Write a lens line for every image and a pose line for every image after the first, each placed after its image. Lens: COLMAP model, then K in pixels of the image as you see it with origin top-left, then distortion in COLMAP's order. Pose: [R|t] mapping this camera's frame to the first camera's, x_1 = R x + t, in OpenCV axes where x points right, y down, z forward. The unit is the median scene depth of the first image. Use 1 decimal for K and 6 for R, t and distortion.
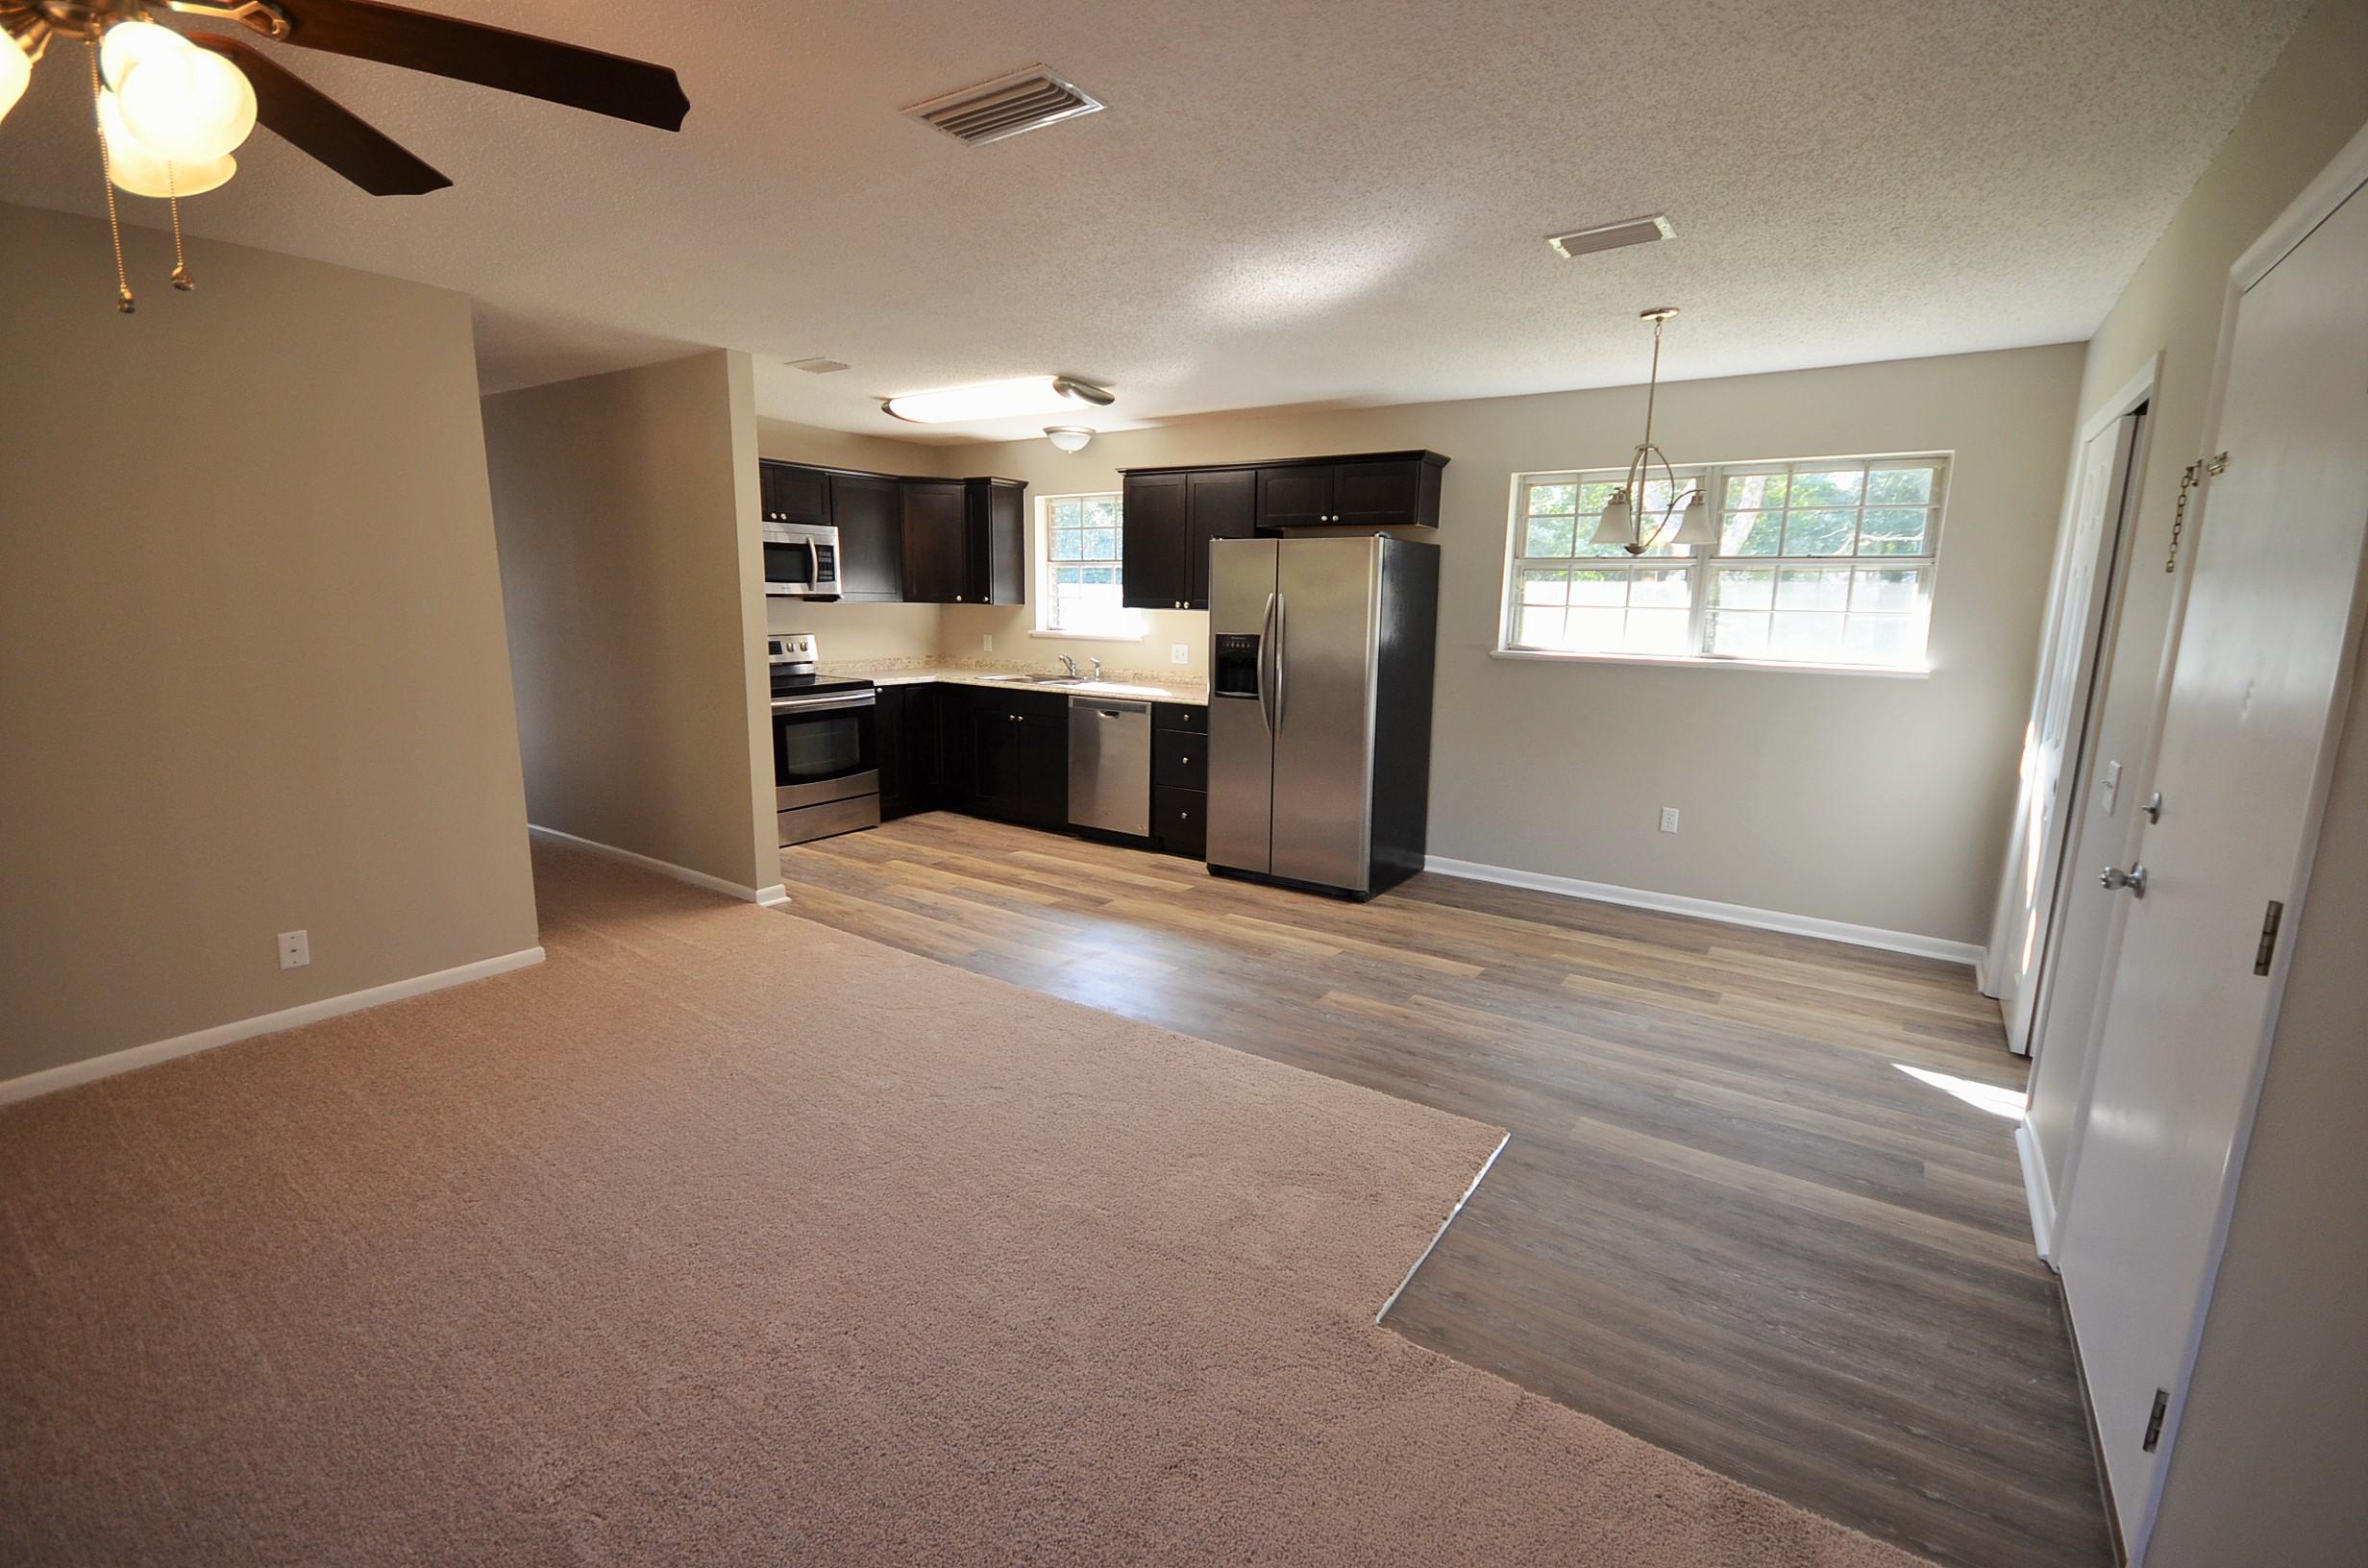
lens RADIAL K [[1031.8, 0, 1193.9], [0, 1031.8, 796.2], [0, 0, 1]] dist [0.000151, -0.001004]
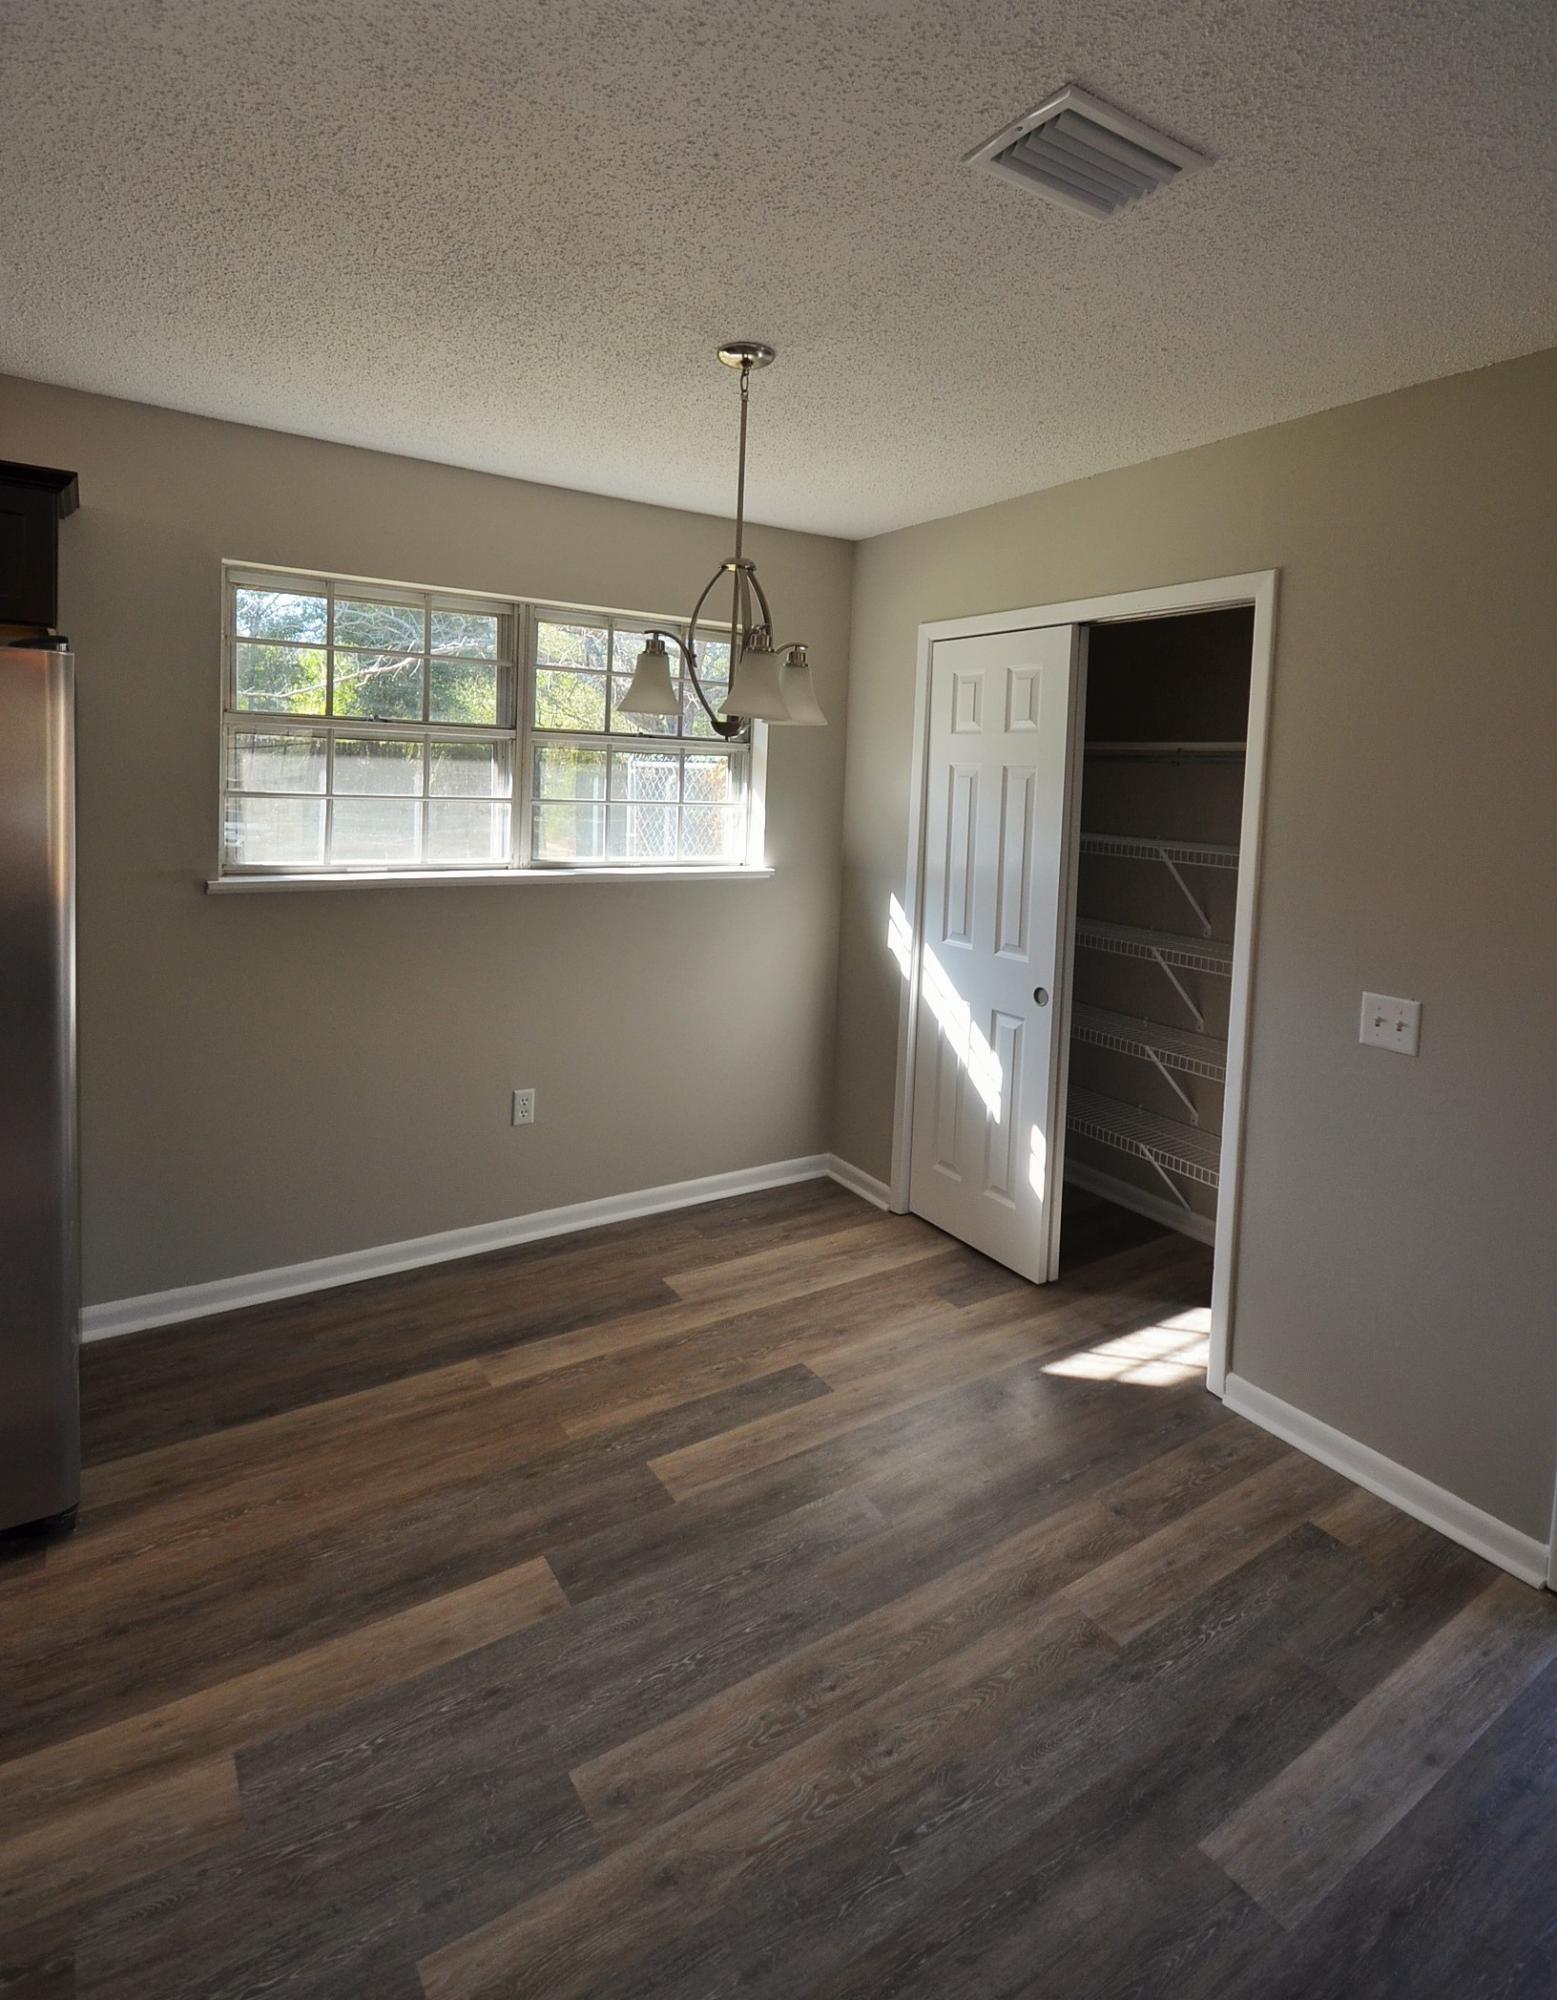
lens RADIAL K [[1020.1, 0, 778.4], [0, 1020.1, 833.0], [0, 0, 1]] dist [0.006509, -0.007697]
pose [[0.389717, -0.054636, 0.919313, -0.079199], [0.147053, 0.989122, -0.003554, -0.122134], [-0.909118, 0.136573, 0.393512, 0.529556]]
